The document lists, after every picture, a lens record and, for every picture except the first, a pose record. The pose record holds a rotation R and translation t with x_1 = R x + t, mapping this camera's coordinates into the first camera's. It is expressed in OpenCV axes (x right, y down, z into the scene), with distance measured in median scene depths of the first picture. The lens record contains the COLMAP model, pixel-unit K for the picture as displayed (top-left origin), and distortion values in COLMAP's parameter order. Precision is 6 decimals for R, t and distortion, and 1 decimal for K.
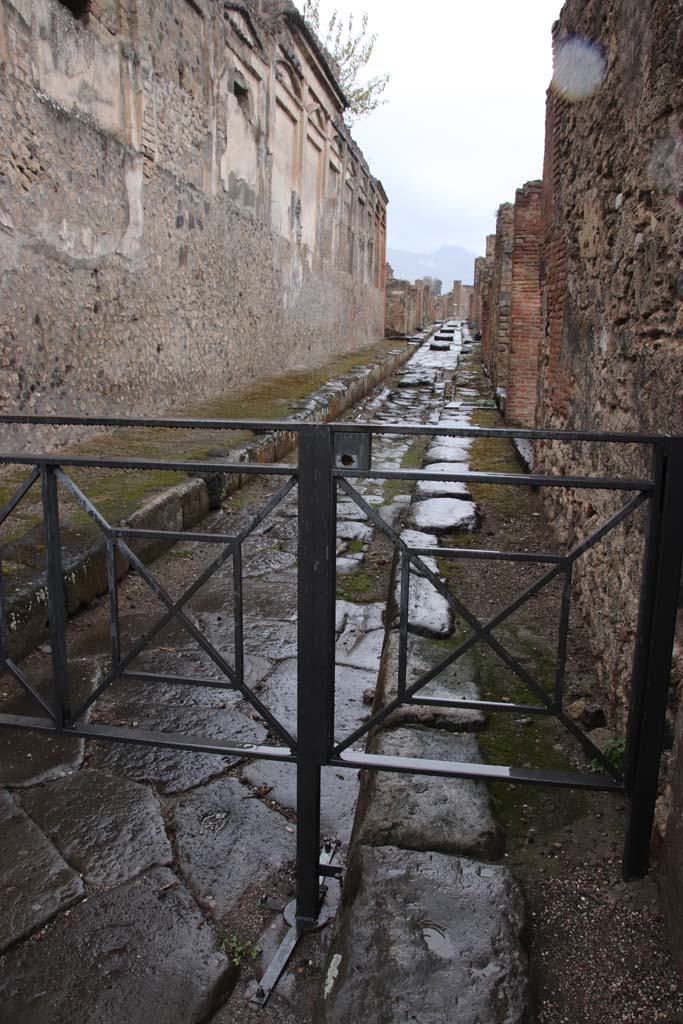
lens RADIAL K [[853.8, 0, 341.5], [0, 853.8, 512.0], [0, 0, 1]] dist [-0.149969, 0.154595]
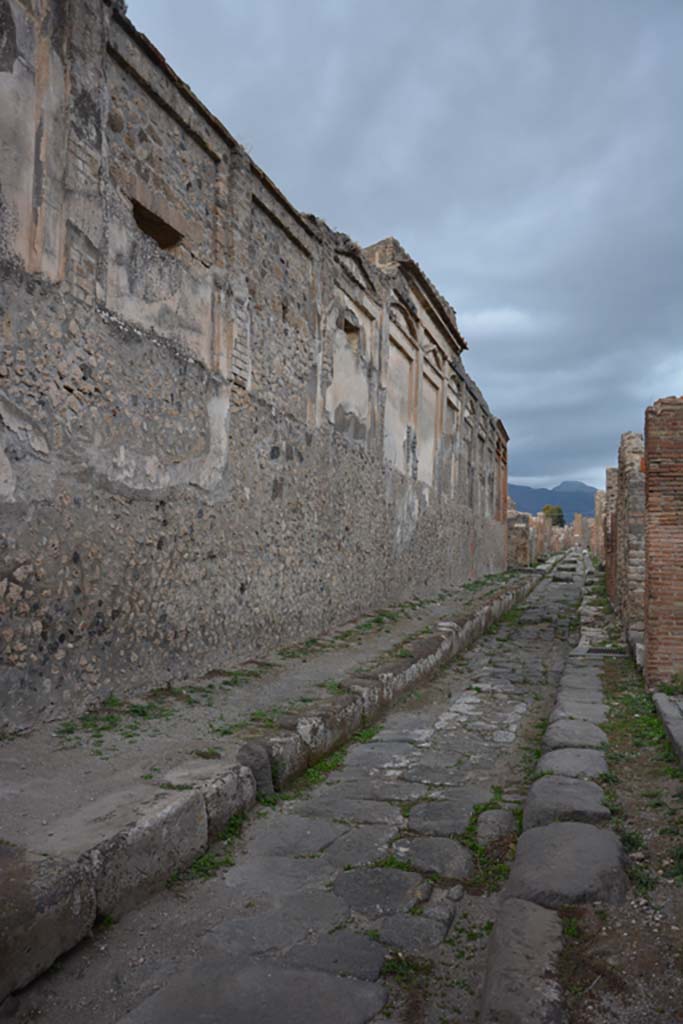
lens RADIAL K [[799.5, 0, 341.5], [0, 799.5, 512.0], [0, 0, 1]] dist [-0.134303, 0.002504]
pose [[0.987357, -0.005460, -0.158421, 0.021635], [-0.037000, 0.963862, -0.263820, -0.049720], [0.154137, 0.266346, 0.951474, 0.179023]]
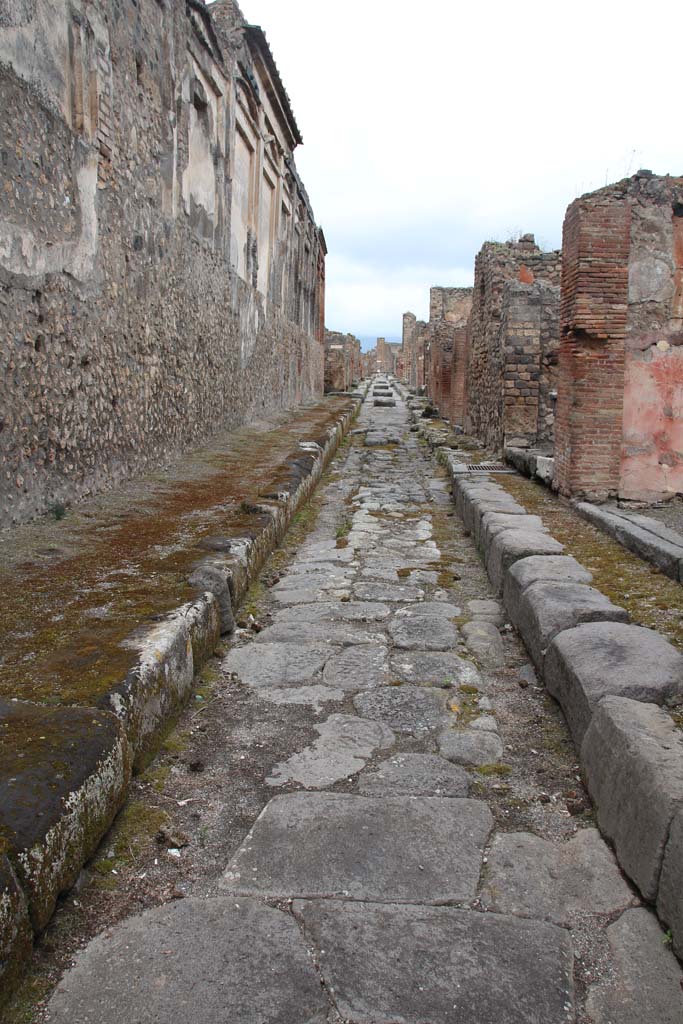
lens RADIAL K [[853.5, 0, 341.5], [0, 853.5, 512.0], [0, 0, 1]] dist [-0.163261, 0.163562]
pose [[0.995283, -0.014382, 0.095944, -0.081061], [0.020754, 0.997620, -0.065751, -0.036037], [-0.094770, 0.067432, 0.993213, 0.211697]]
